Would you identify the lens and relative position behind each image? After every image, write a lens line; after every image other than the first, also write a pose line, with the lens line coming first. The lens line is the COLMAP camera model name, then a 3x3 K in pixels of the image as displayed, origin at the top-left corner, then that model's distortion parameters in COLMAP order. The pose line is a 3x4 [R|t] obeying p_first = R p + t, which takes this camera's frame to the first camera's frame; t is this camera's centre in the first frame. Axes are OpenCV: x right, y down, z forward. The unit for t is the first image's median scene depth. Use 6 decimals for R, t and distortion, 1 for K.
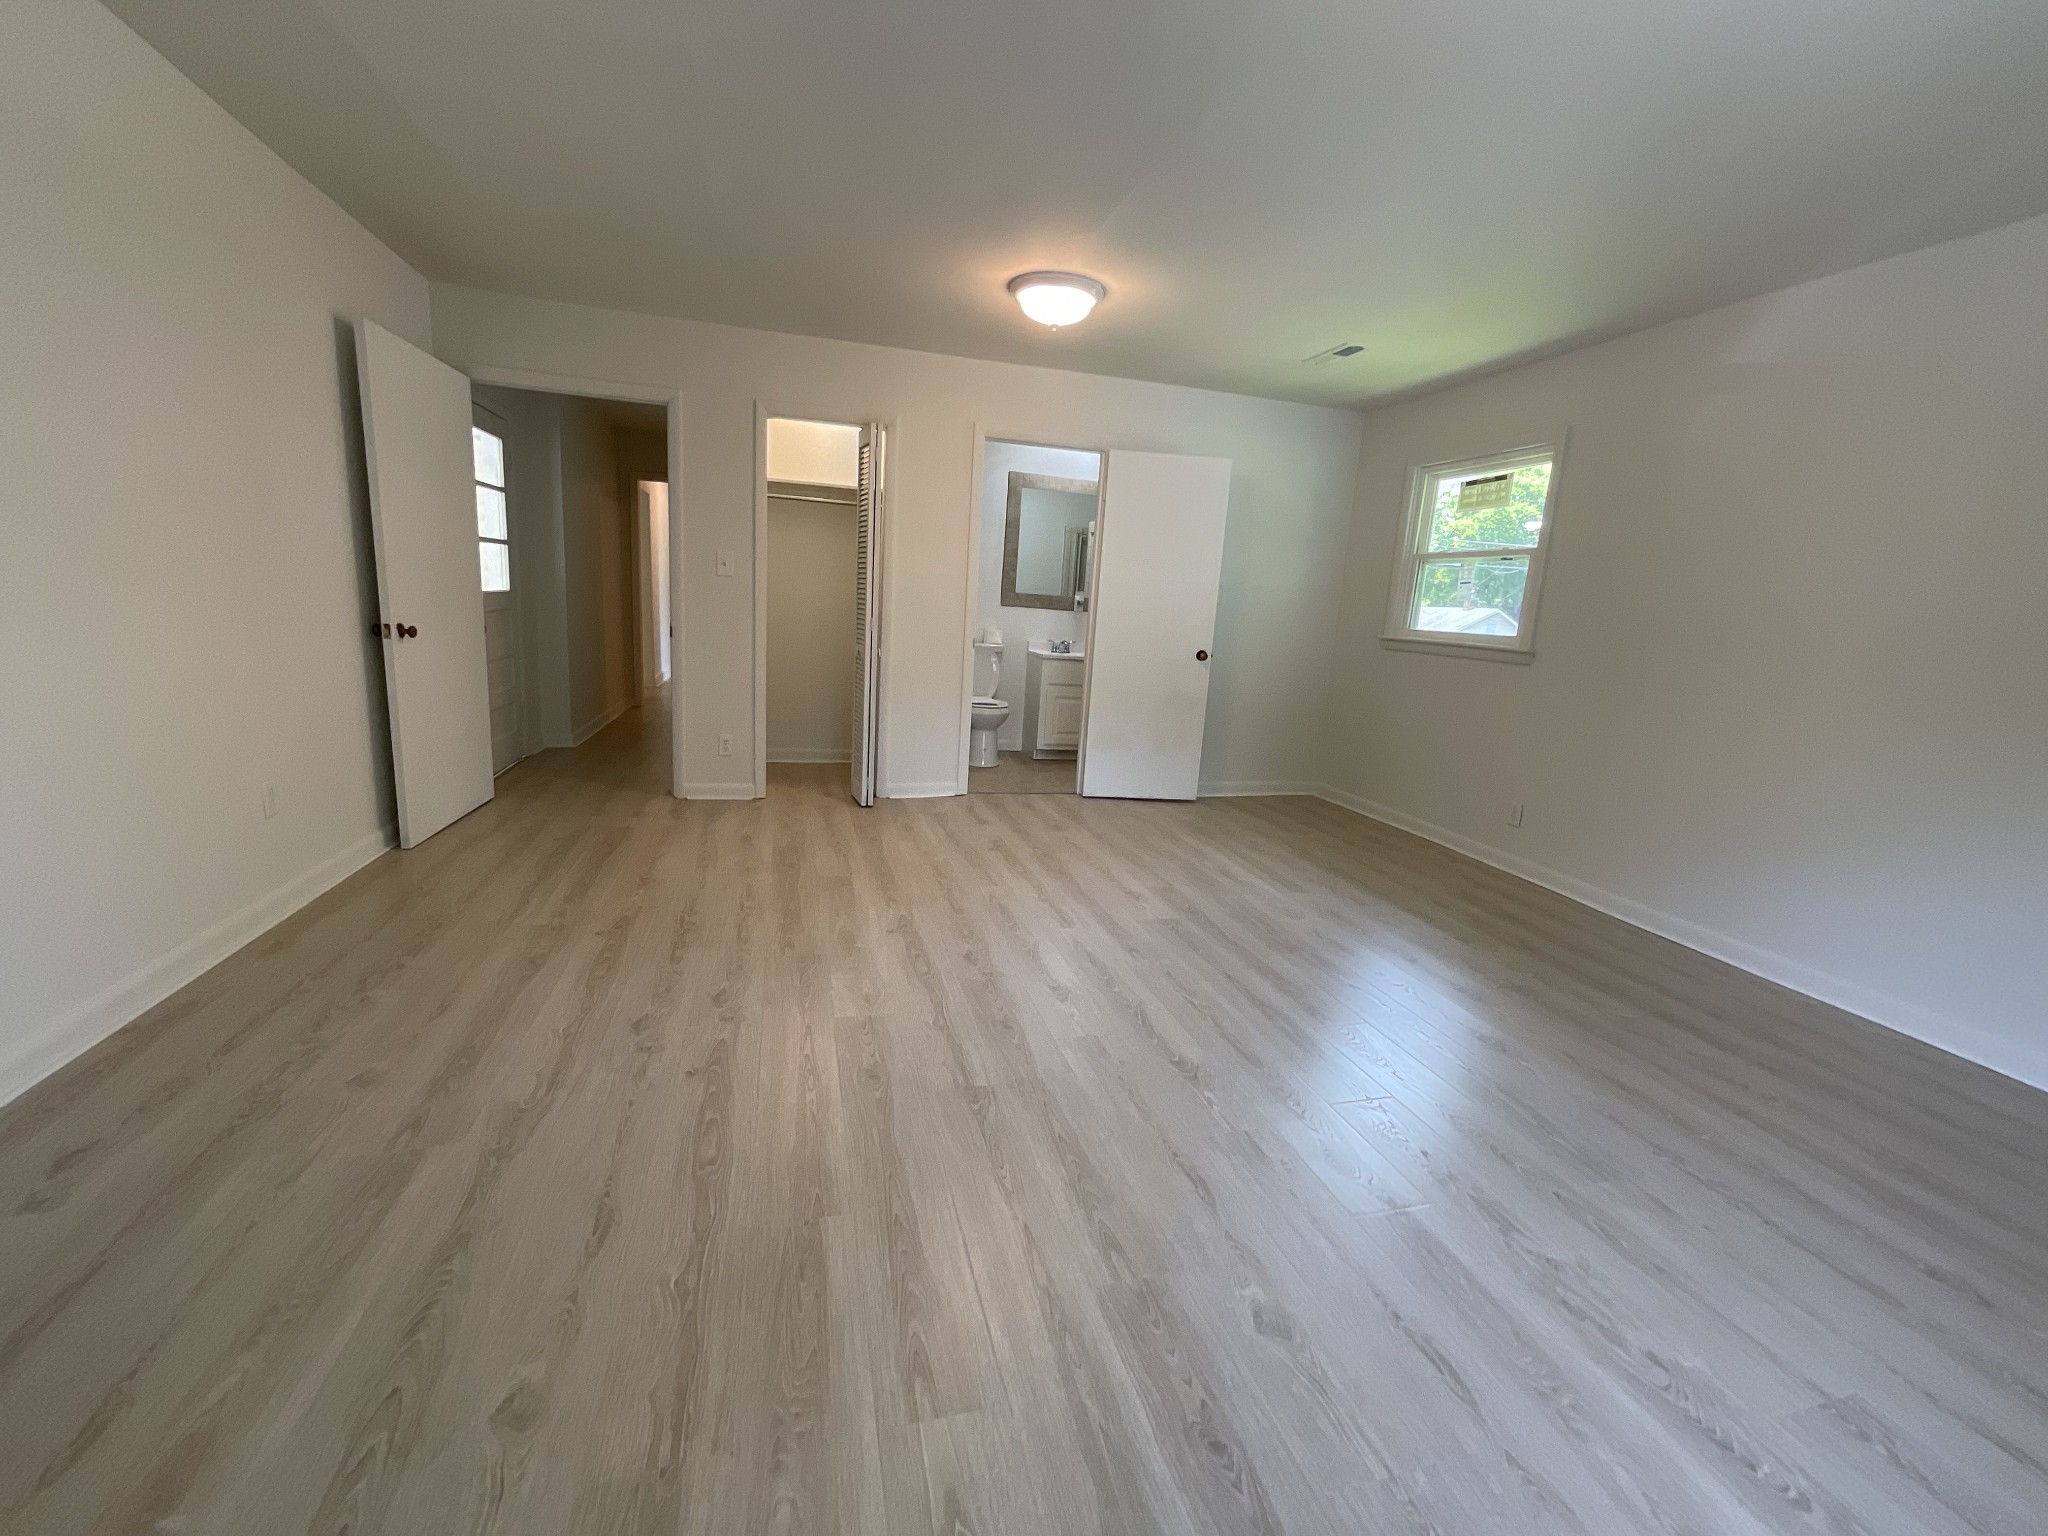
lens RADIAL K [[837.6, 0, 1029.1], [0, 837.6, 776.1], [0, 0, 1]] dist [-0.001025, 0.002315]
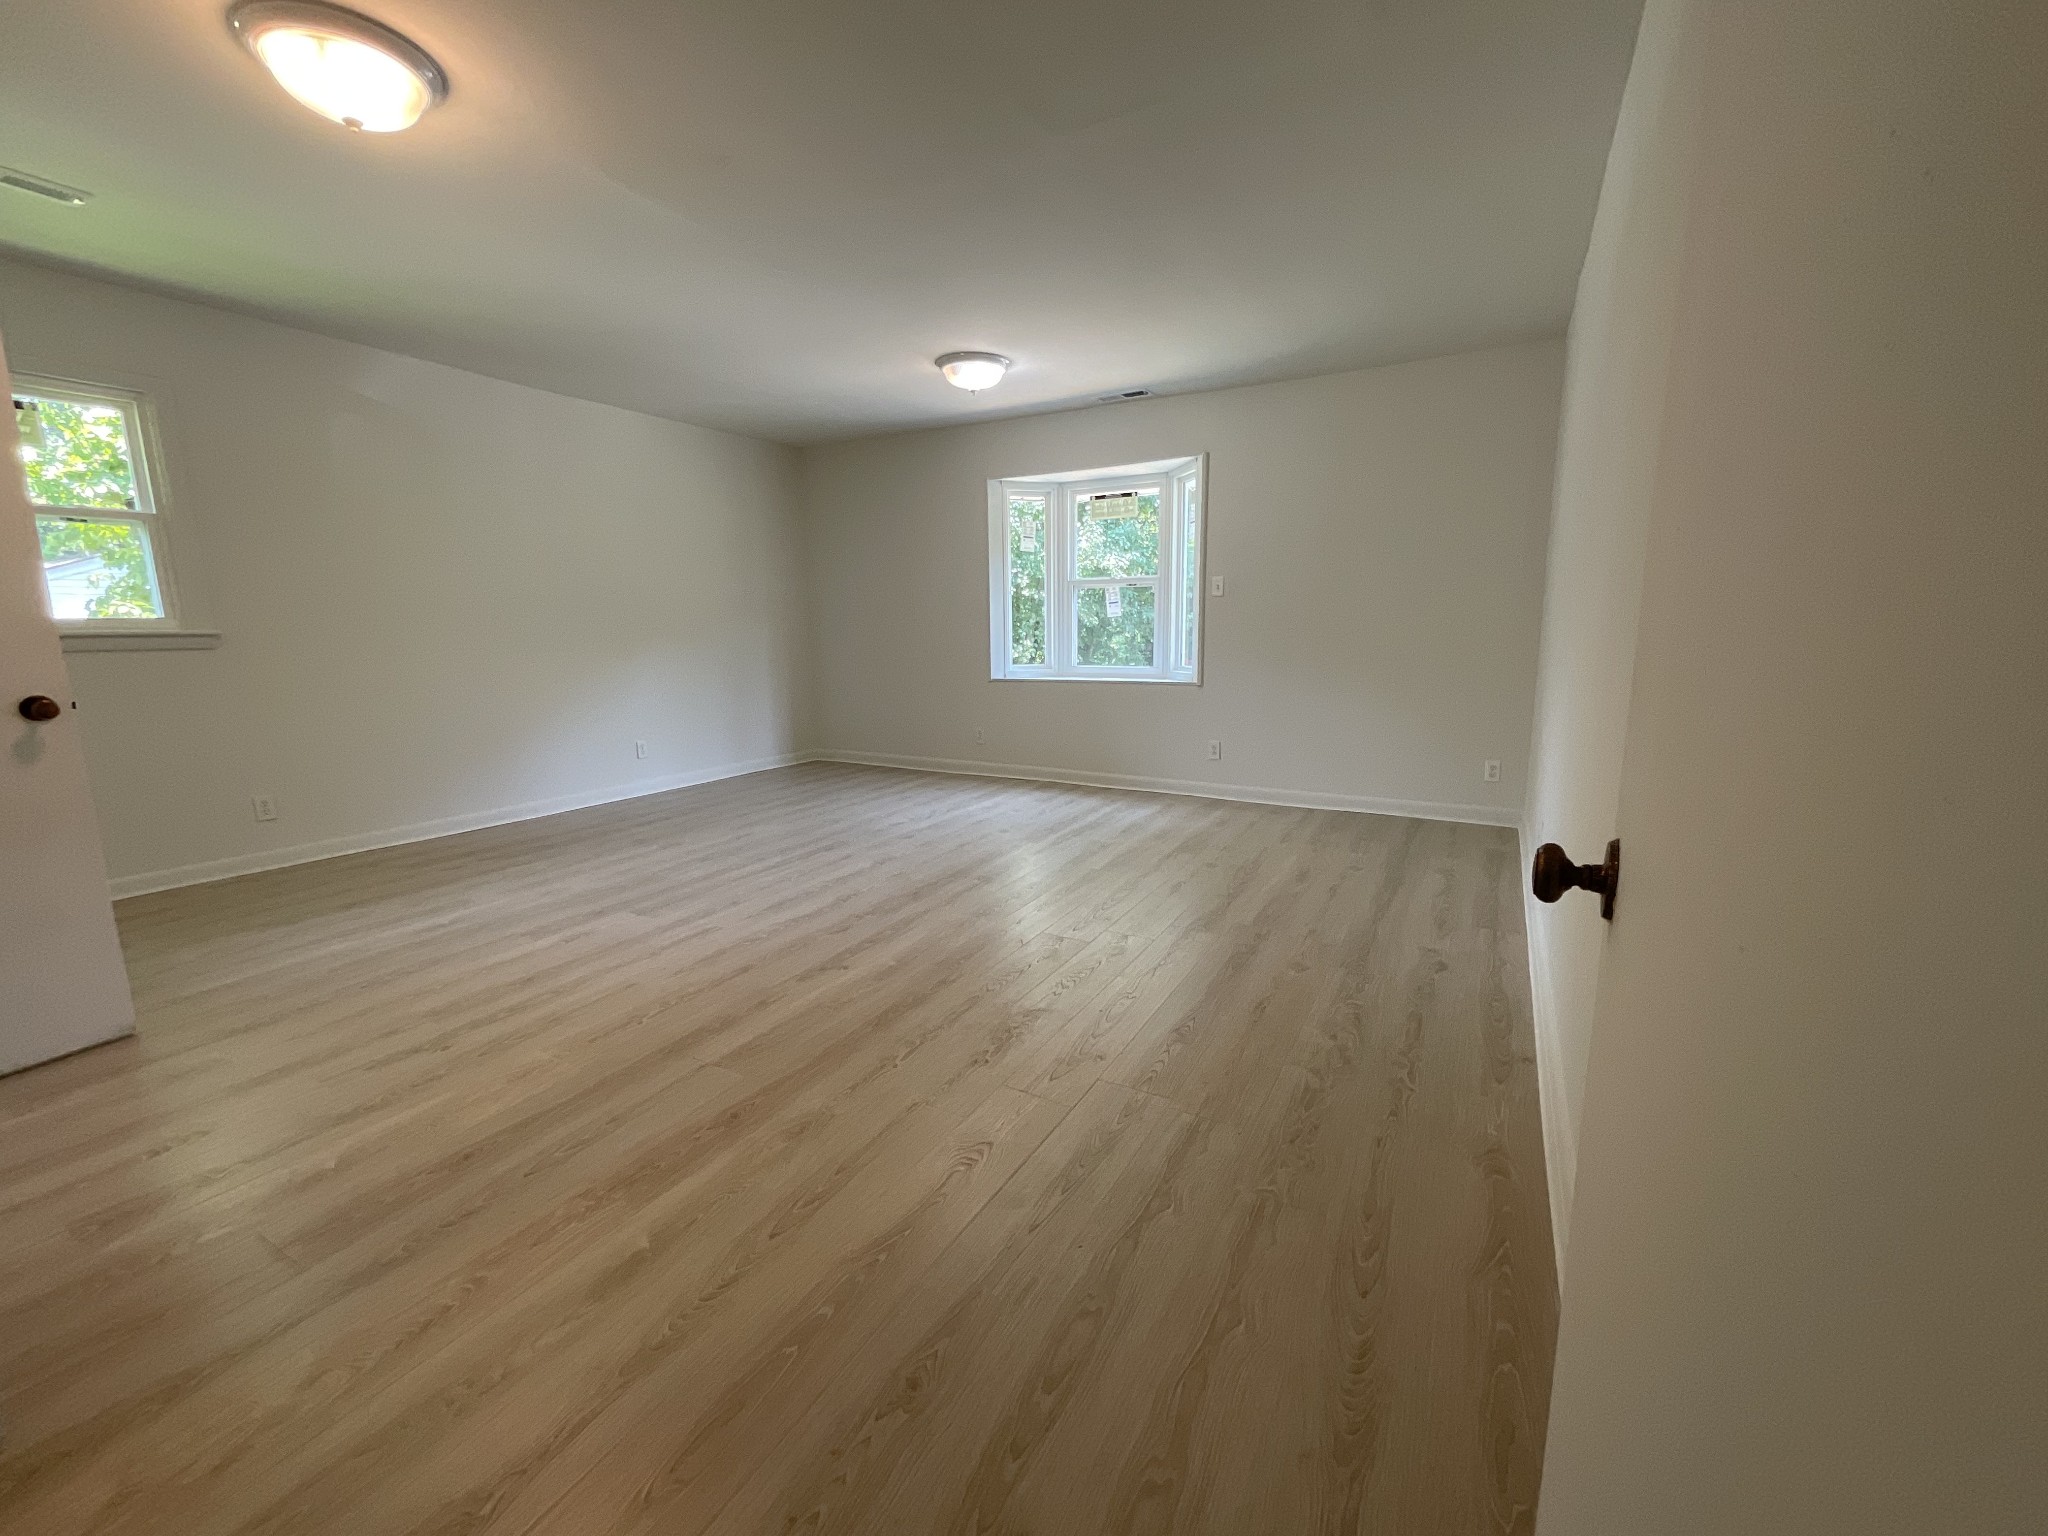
lens RADIAL K [[837.6, 0, 1030.8], [0, 837.6, 767.5], [0, 0, 1]] dist [-0.001025, 0.002315]
pose [[-0.715278, -0.172675, 0.677171, -0.719158], [0.110855, 0.928689, 0.353904, -0.257089], [-0.689991, 0.328207, -0.645129, 1.109183]]
